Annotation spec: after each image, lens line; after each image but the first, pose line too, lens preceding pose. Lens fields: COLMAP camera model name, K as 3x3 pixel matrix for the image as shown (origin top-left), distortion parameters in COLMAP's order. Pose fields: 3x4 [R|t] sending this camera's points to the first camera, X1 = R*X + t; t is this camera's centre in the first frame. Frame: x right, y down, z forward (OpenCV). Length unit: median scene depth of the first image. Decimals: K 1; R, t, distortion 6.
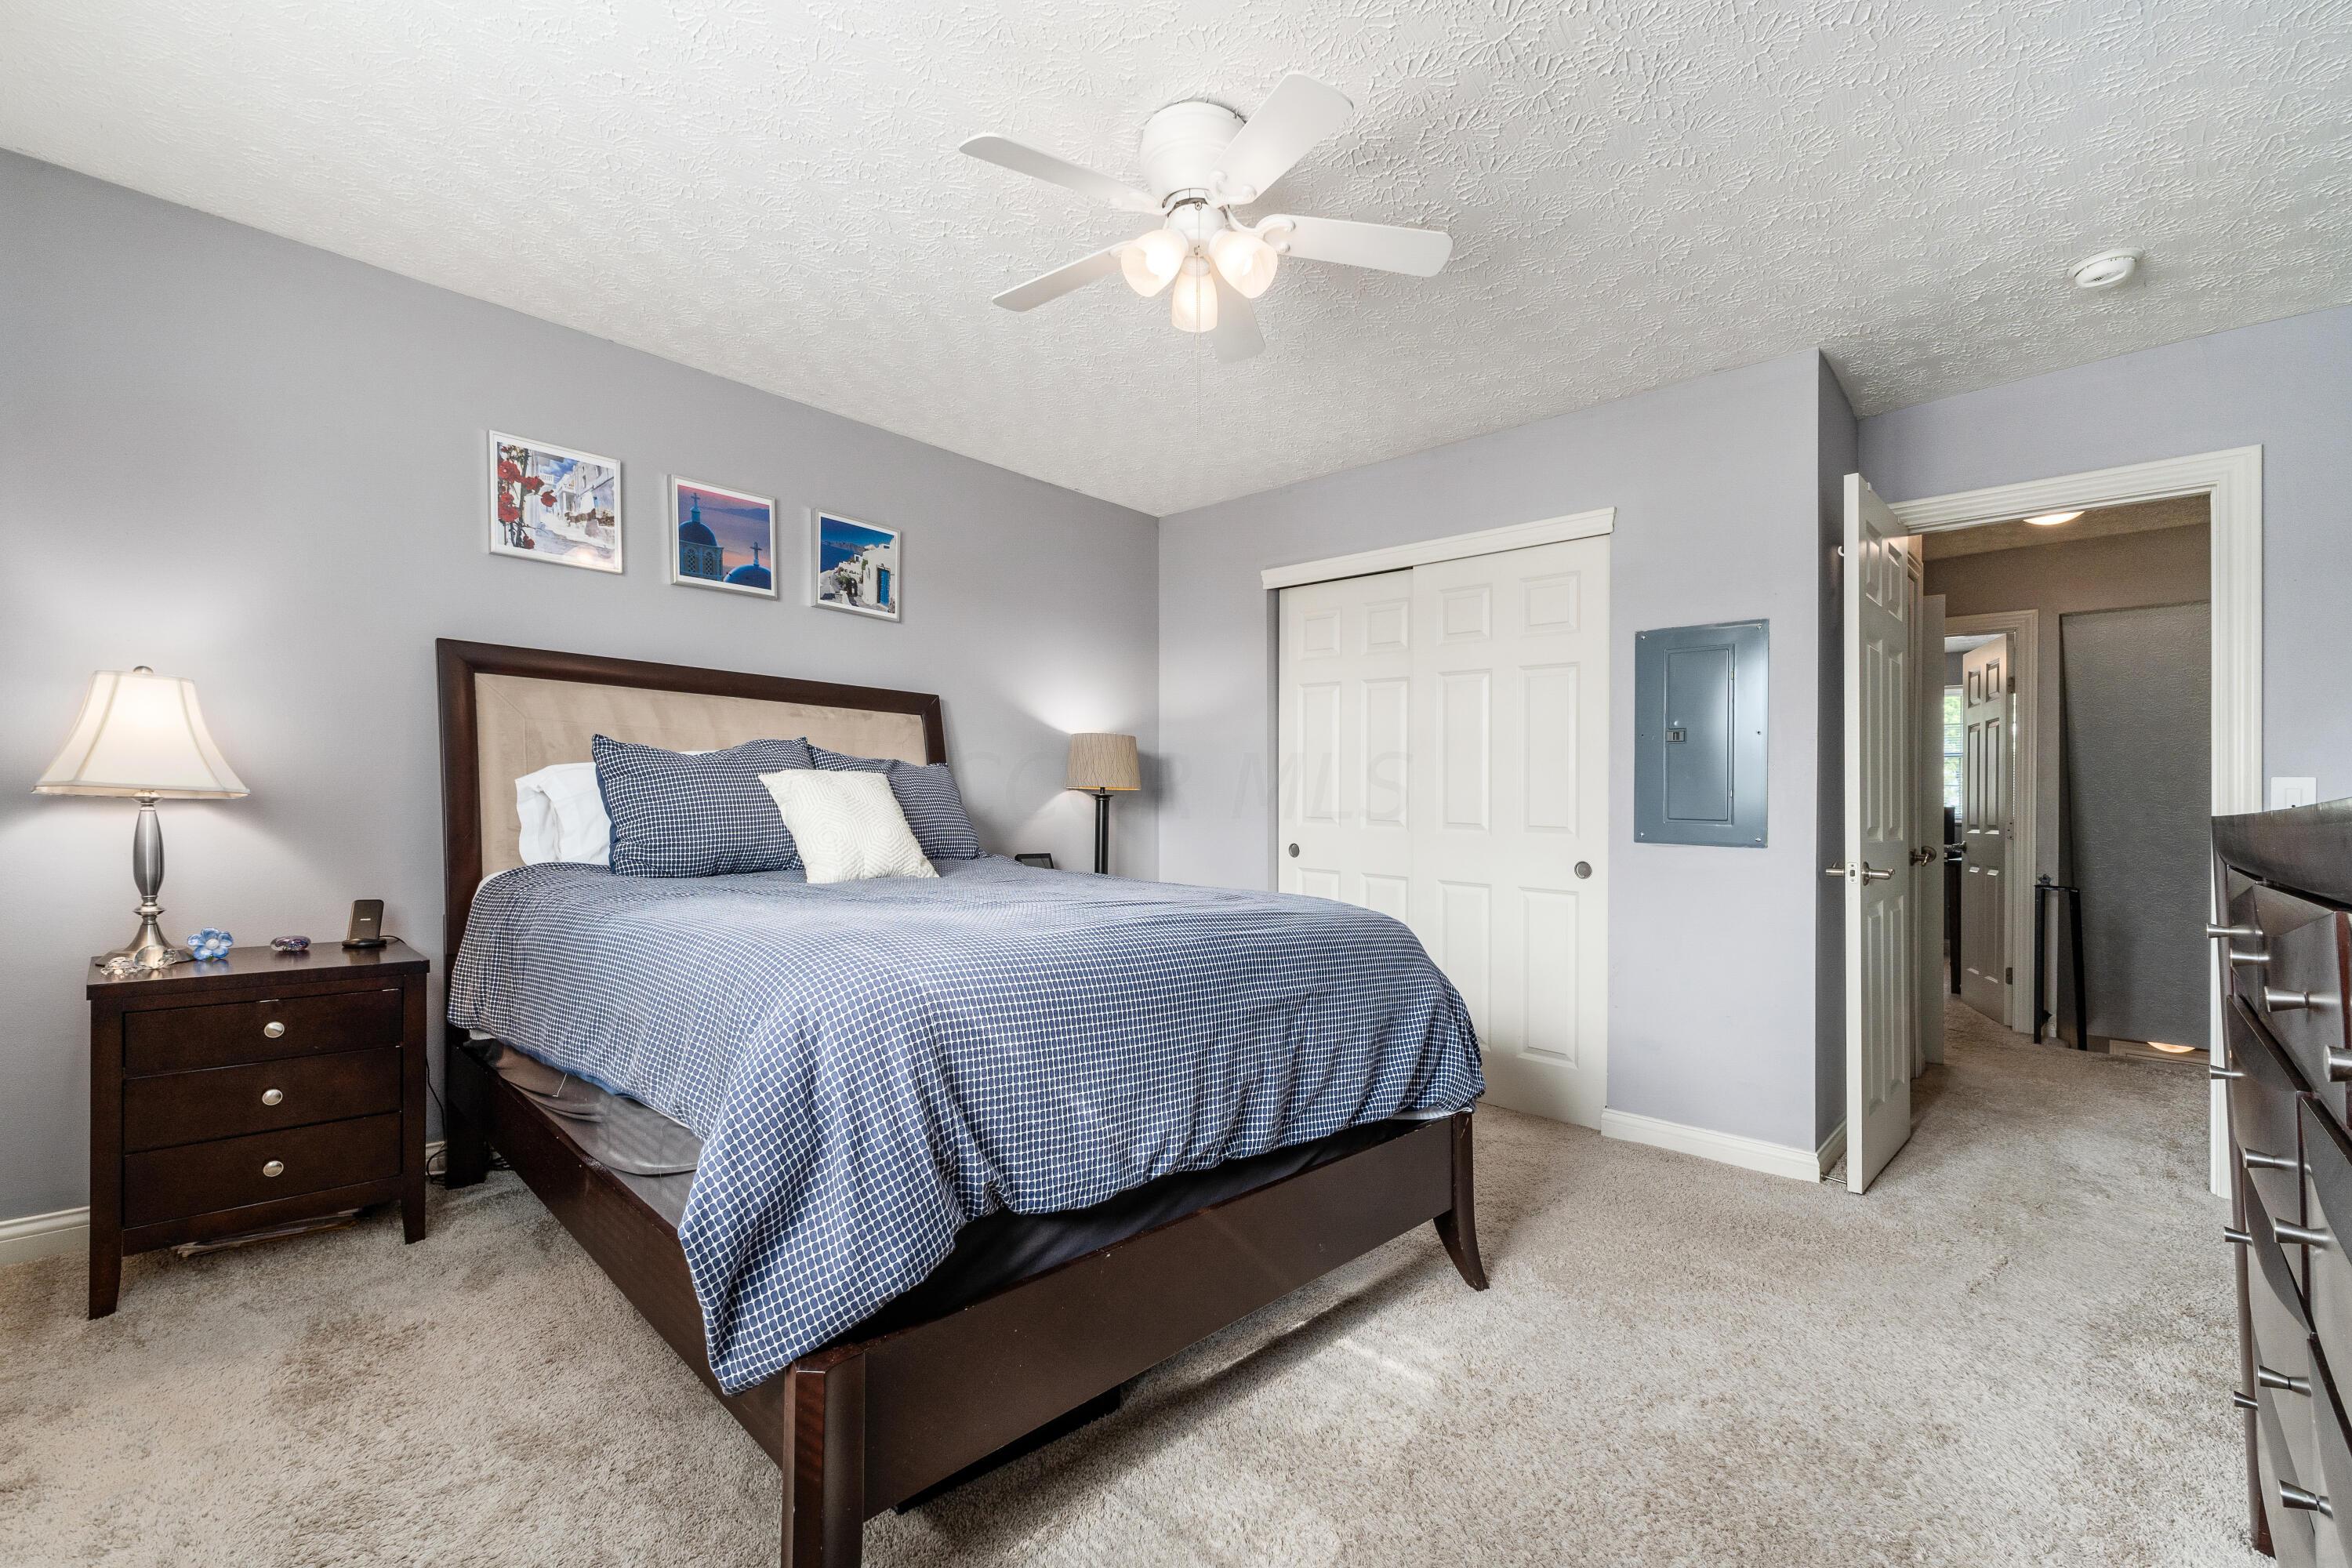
lens RADIAL K [[966.4, 0, 1174.2], [0, 966.4, 783.5], [0, 0, 1]] dist [-0.003669, -0.000364]
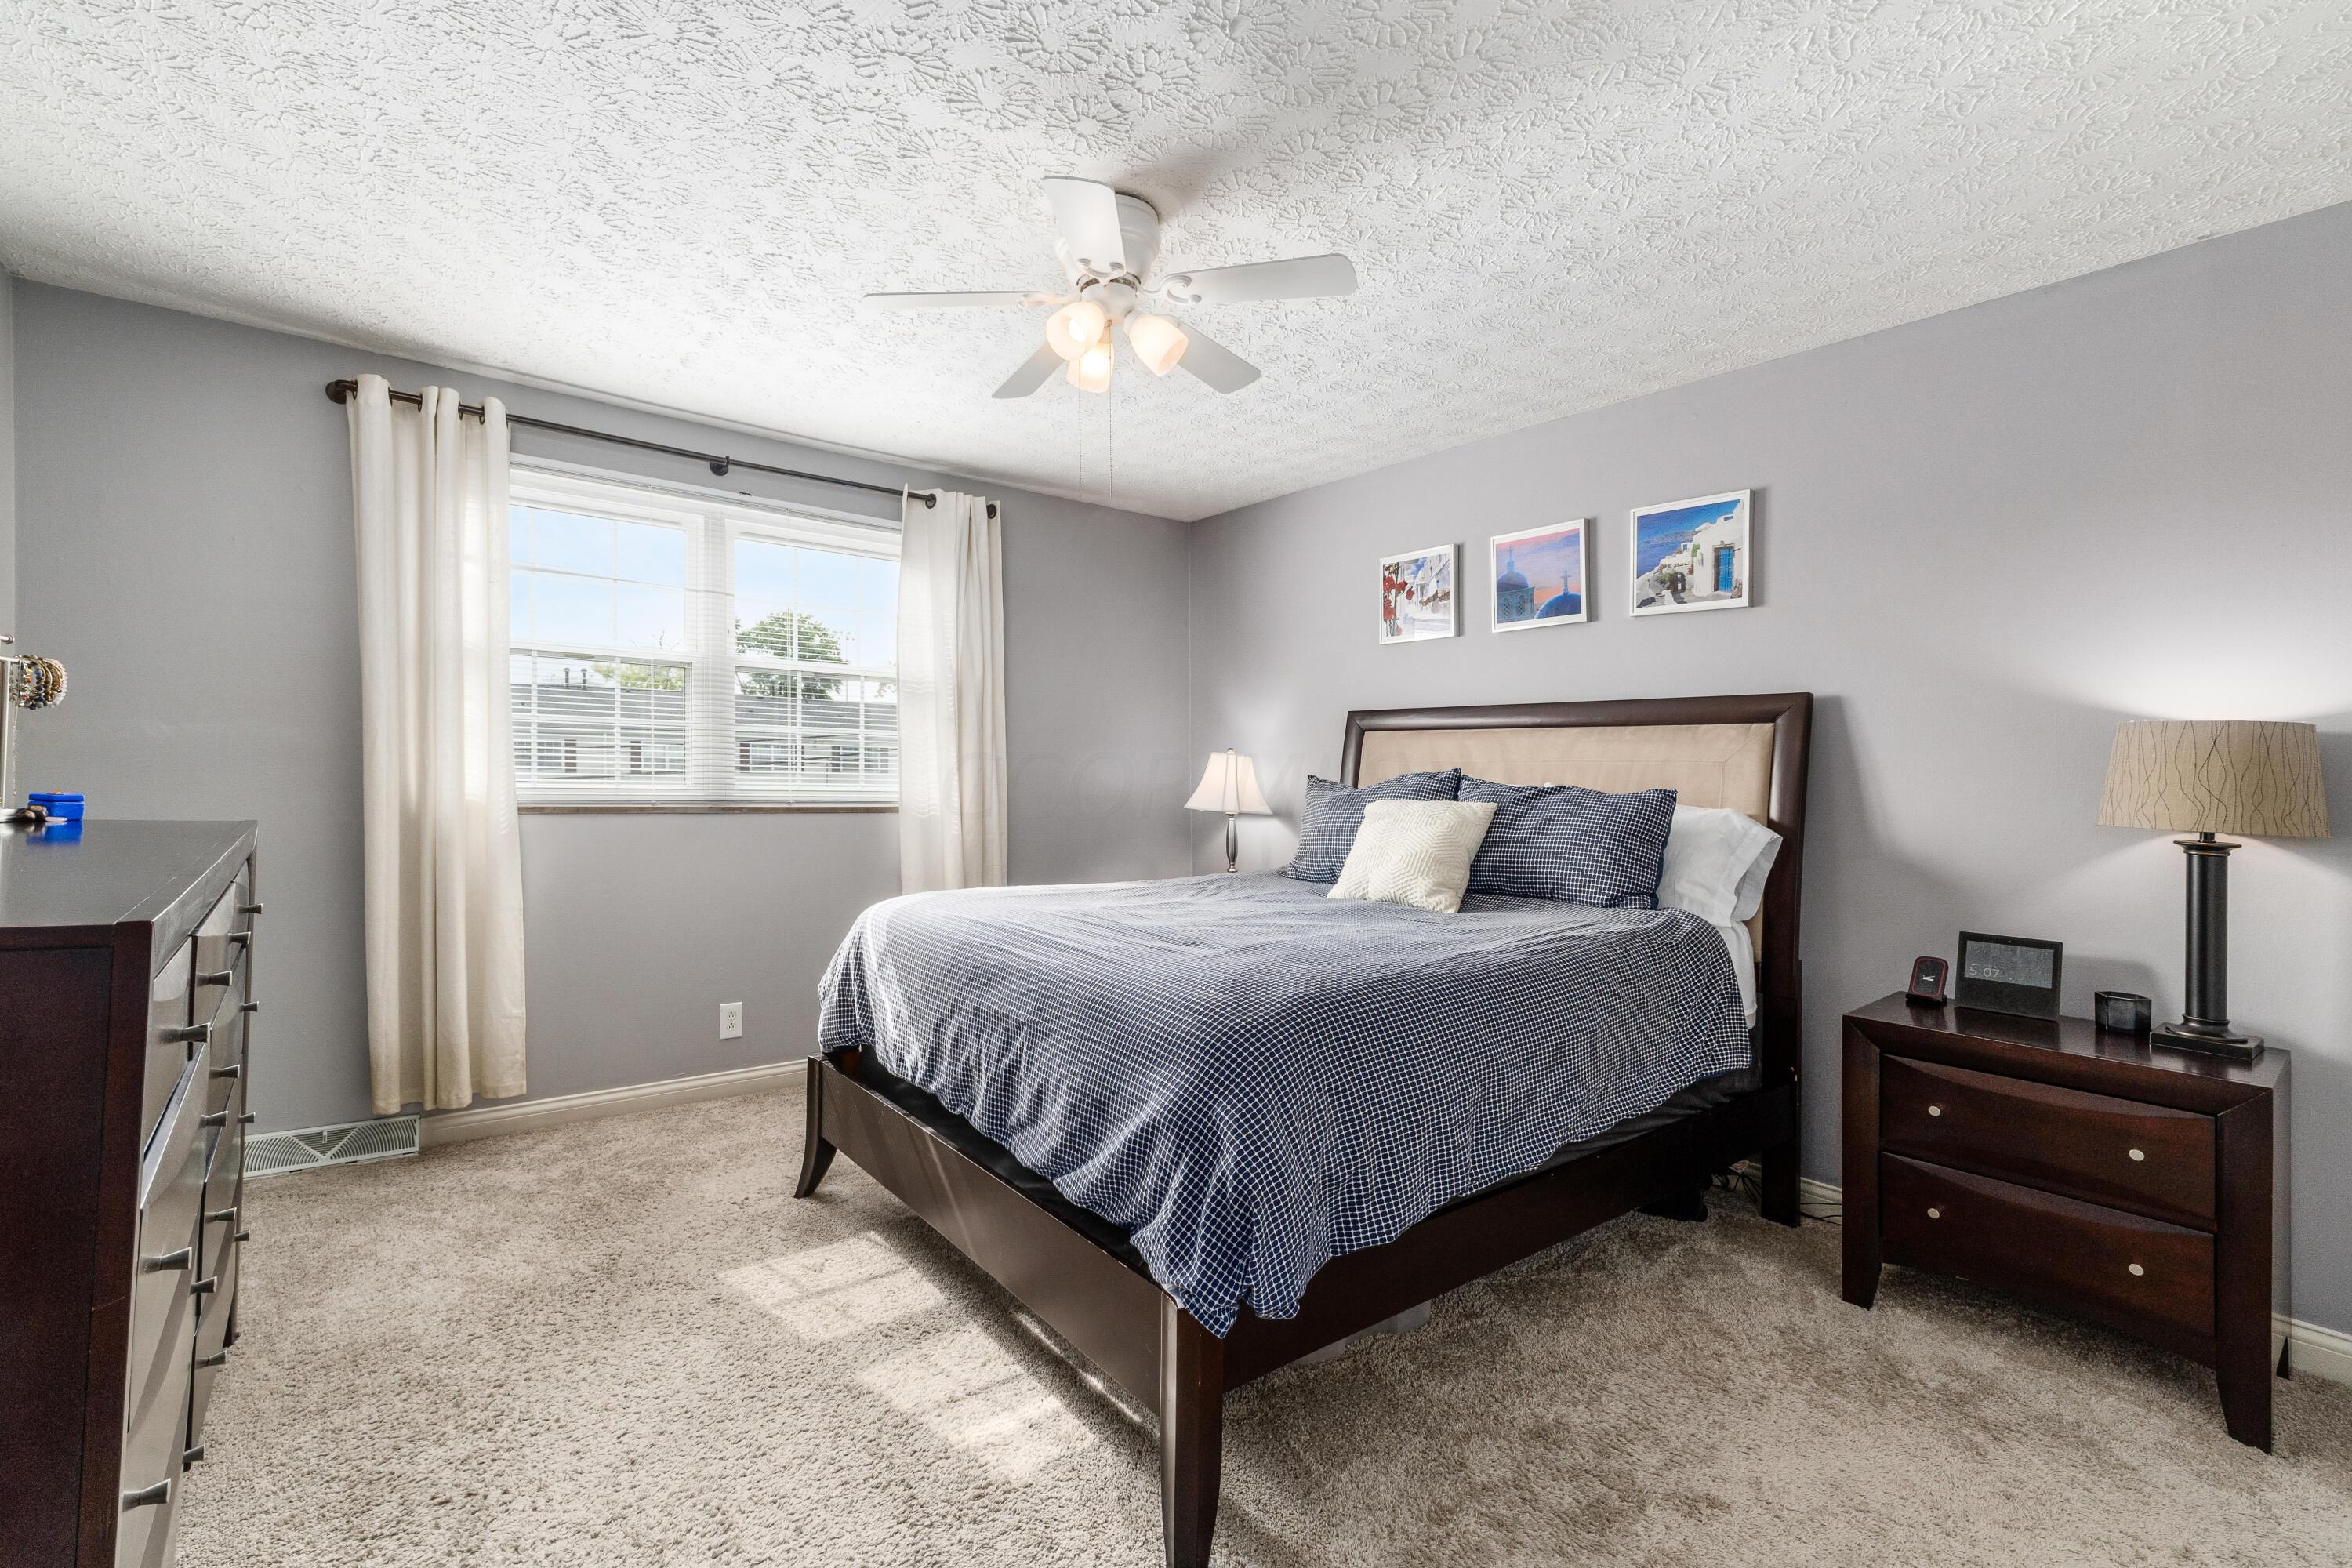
lens RADIAL K [[1073.1, 0, 1174.2], [0, 1073.1, 789.9], [0, 0, 1]] dist [0.005357, 0.000184]
pose [[-0.129017, -0.004759, -0.991631, 0.764809], [-0.001158, 0.999989, -0.004649, -0.017994], [0.991642, 0.000549, -0.129021, 0.785314]]
